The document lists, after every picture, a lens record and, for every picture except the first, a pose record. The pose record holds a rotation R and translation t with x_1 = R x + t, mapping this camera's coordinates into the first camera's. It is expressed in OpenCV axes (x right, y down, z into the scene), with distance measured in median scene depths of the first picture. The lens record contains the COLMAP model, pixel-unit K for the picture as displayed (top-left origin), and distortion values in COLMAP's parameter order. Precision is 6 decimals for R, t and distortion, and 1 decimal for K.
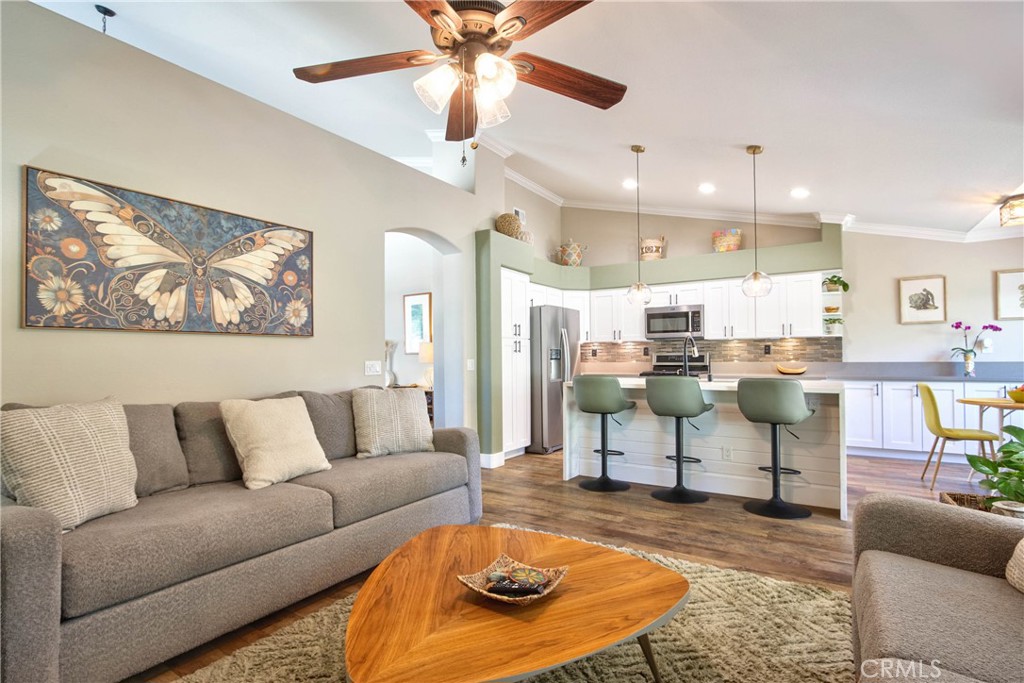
lens RADIAL K [[476.1, 0, 512.2], [0, 476.1, 348.4], [0, 0, 1]] dist [-0.005387, -0.000719]
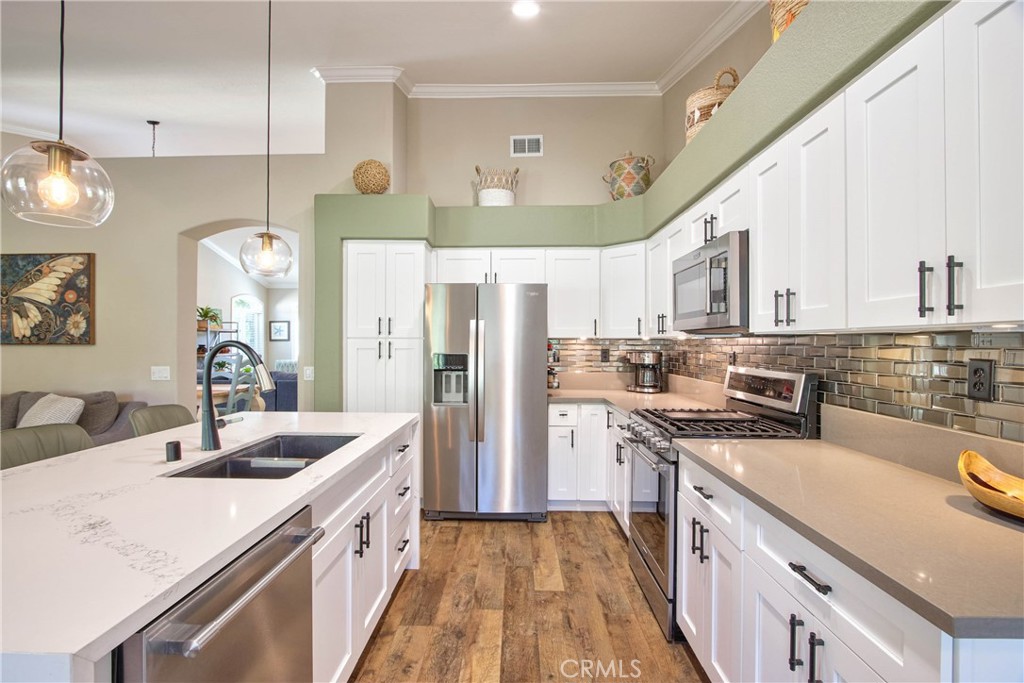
lens RADIAL K [[476.1, 0, 511.1], [0, 476.1, 340.8], [0, 0, 1]] dist [-0.005387, -0.000719]
pose [[0.534726, 0.005007, -0.845011, 1.180637], [0.009101, 0.999890, 0.011683, -0.041034], [0.844977, -0.013938, 0.534621, 1.346156]]
